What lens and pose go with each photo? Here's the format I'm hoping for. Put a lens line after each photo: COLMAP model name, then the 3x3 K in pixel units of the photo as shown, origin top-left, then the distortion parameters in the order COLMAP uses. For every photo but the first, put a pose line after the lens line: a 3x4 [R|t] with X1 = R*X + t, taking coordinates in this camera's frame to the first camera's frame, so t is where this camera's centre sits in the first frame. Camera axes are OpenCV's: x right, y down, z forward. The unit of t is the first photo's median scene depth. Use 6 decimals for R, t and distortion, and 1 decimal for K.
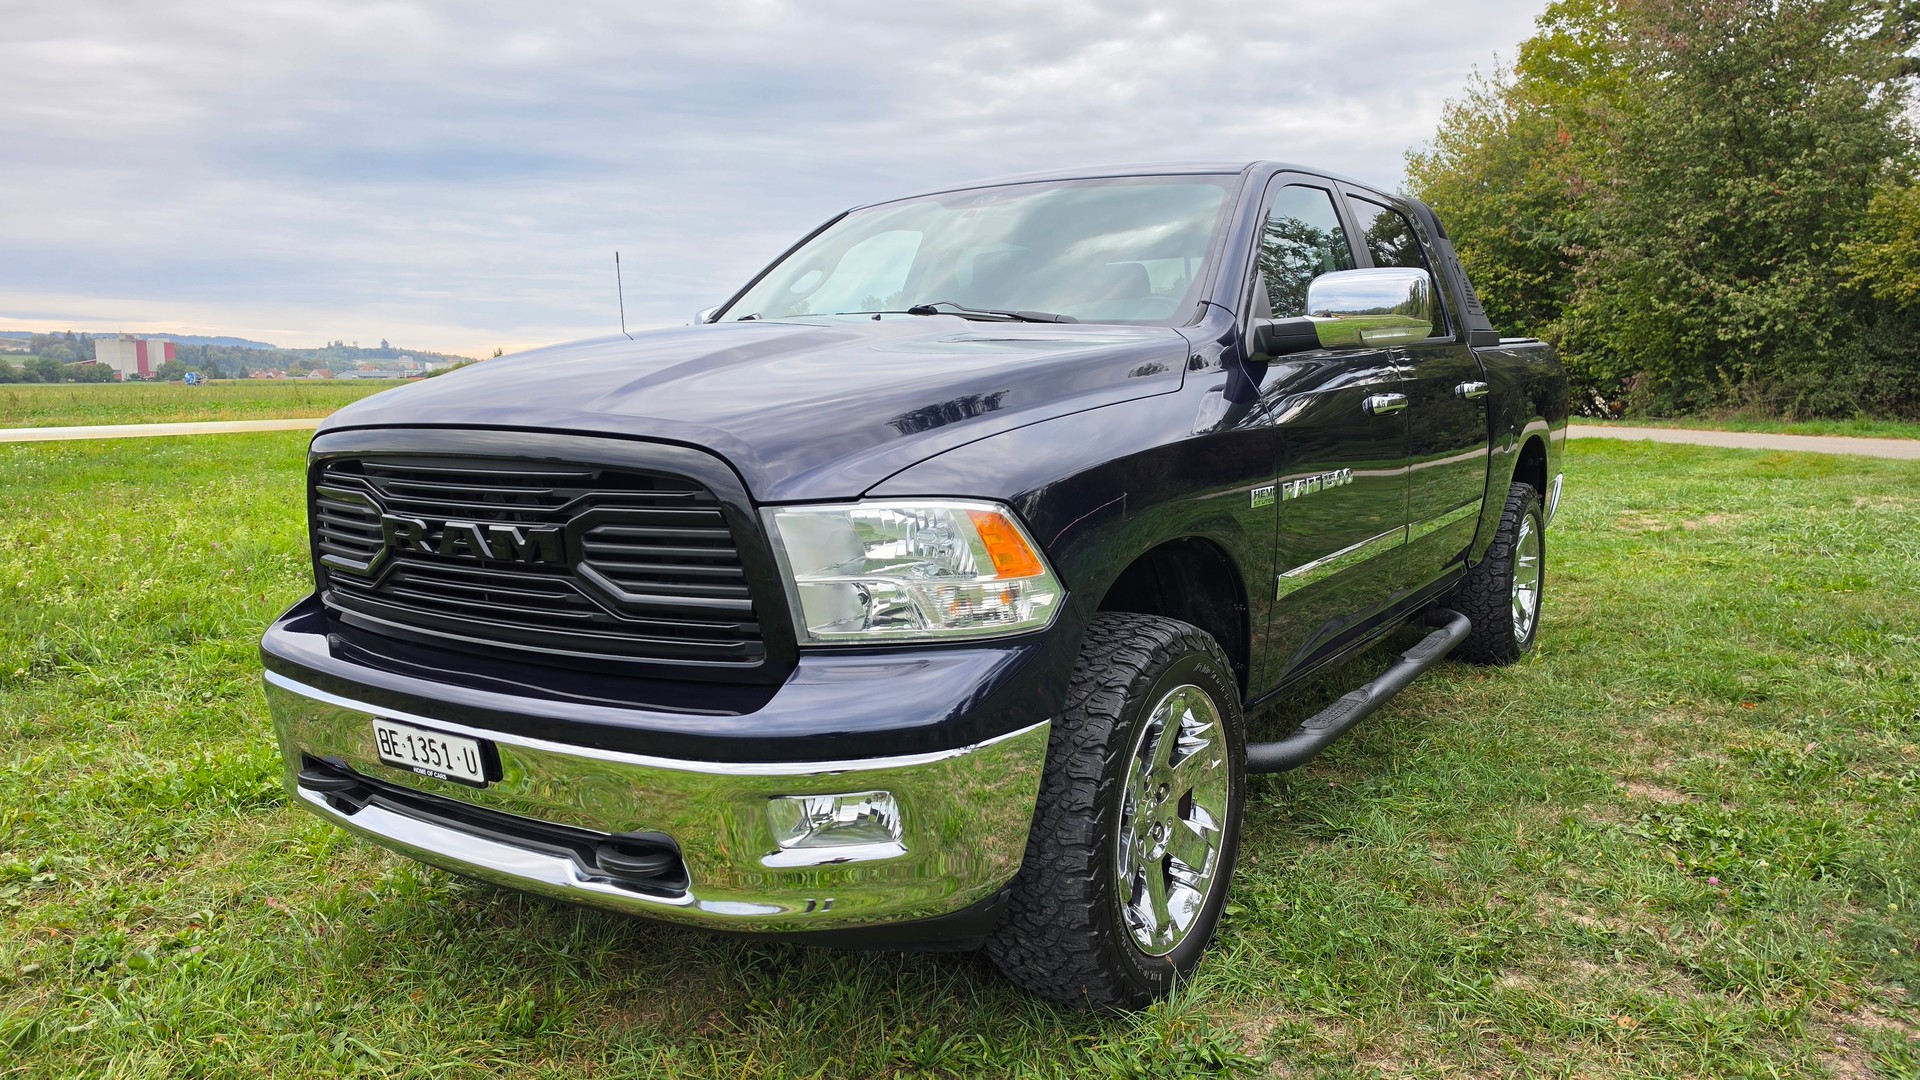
lens RADIAL K [[1331.9, 0, 961.3], [0, 1331.9, 532.8], [0, 0, 1]] dist [0.067356, -0.075327]
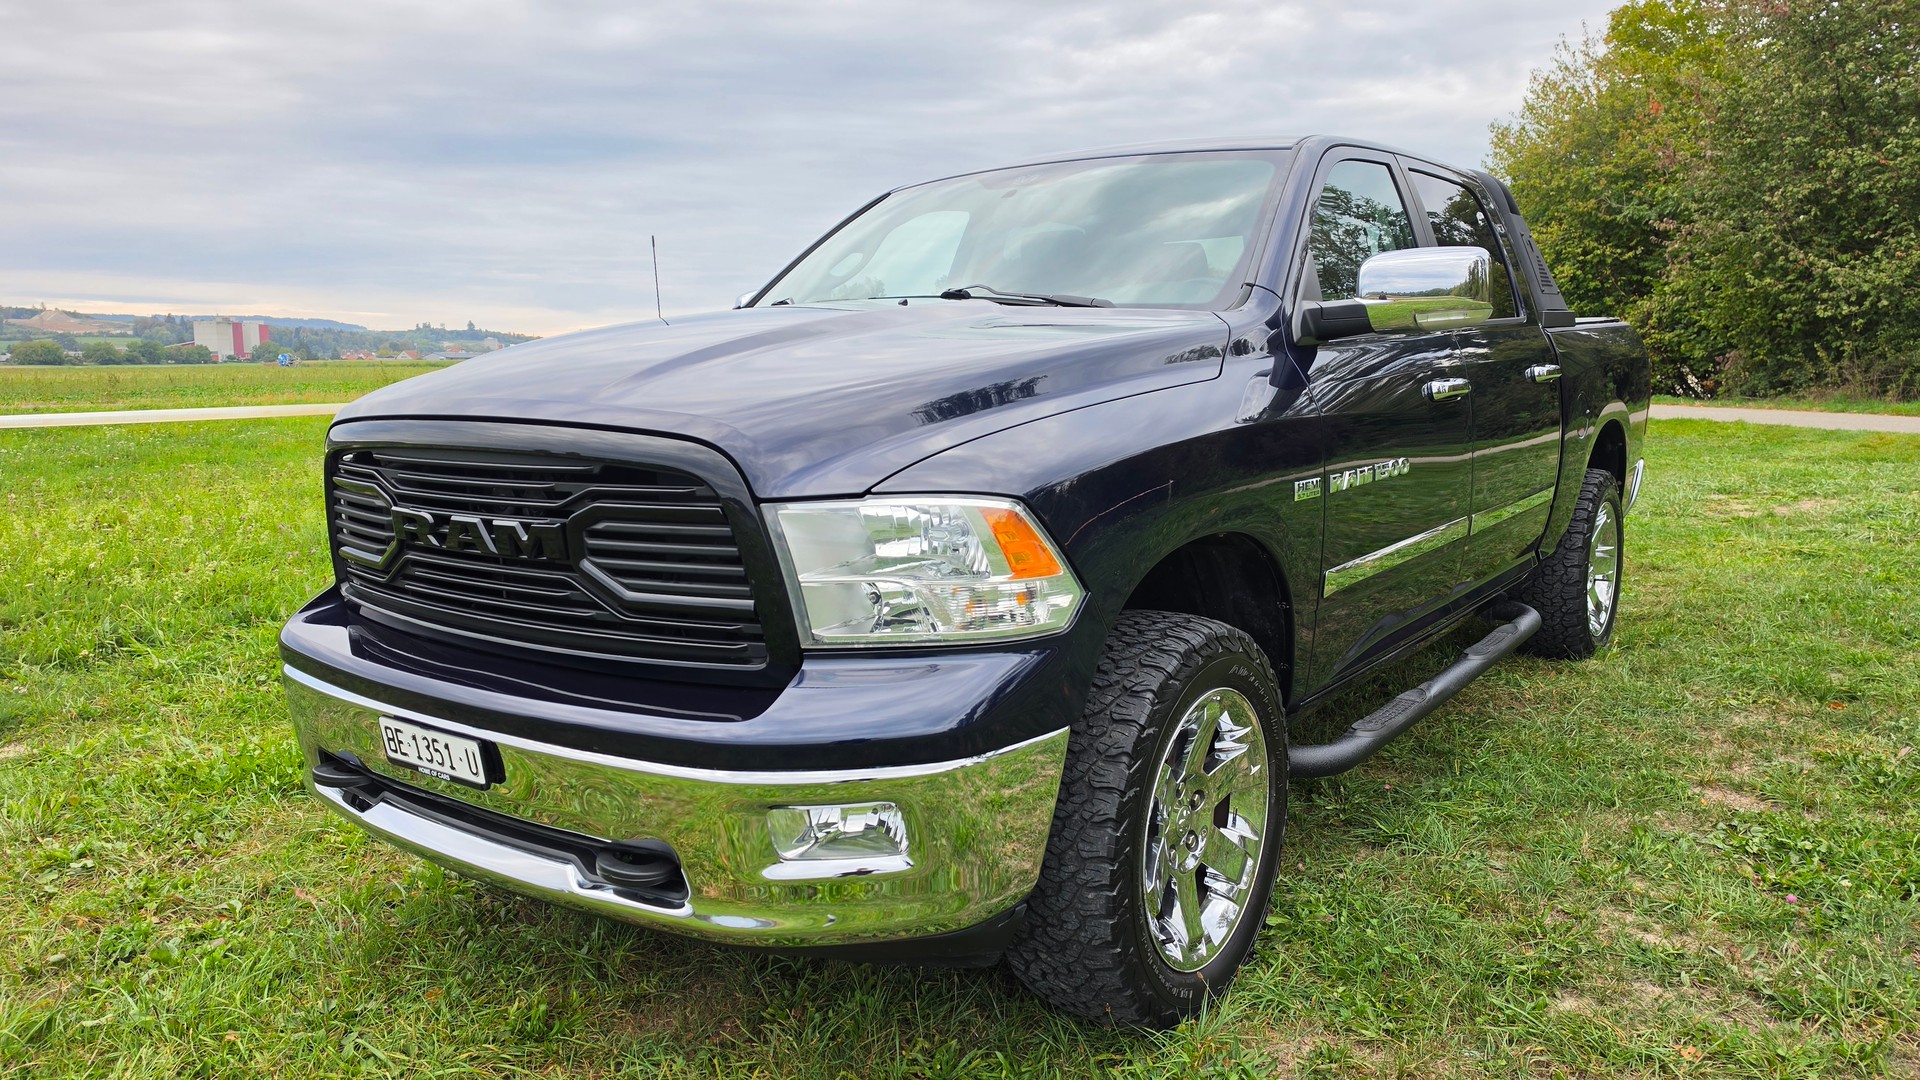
lens RADIAL K [[1331.9, 0, 966.9], [0, 1331.9, 528.7], [0, 0, 1]] dist [0.067356, -0.075327]
pose [[0.998712, 0.004057, -0.050581, 0.030016], [-0.003456, 0.999922, 0.011962, -0.008973], [0.050626, -0.011771, 0.998648, 0.035059]]
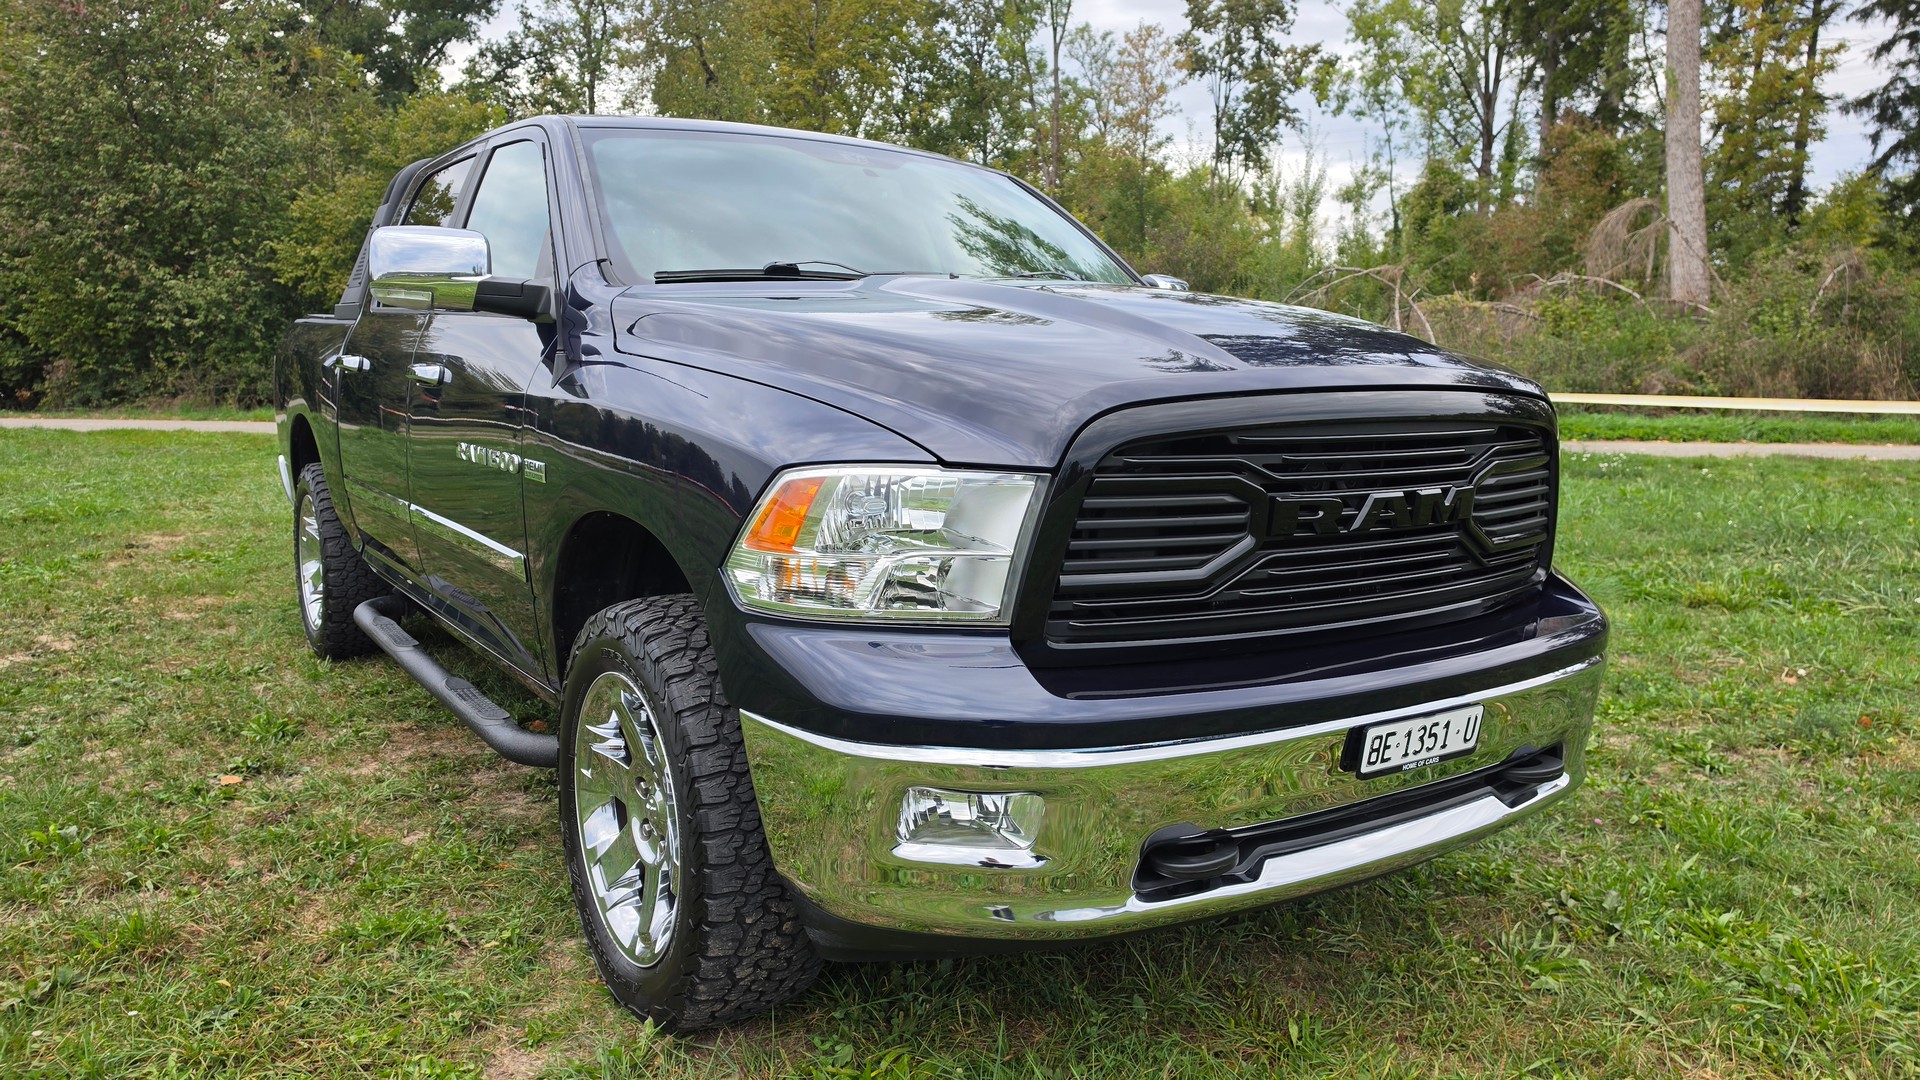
lens RADIAL K [[1331.9, 0, 953.7], [0, 1331.9, 539.9], [0, 0, 1]] dist [0.067356, -0.075327]
pose [[0.377696, -0.108904, 0.919503, -1.023518], [0.098677, 0.992138, 0.076974, -0.058078], [-0.920657, 0.061661, 0.385473, 0.705437]]
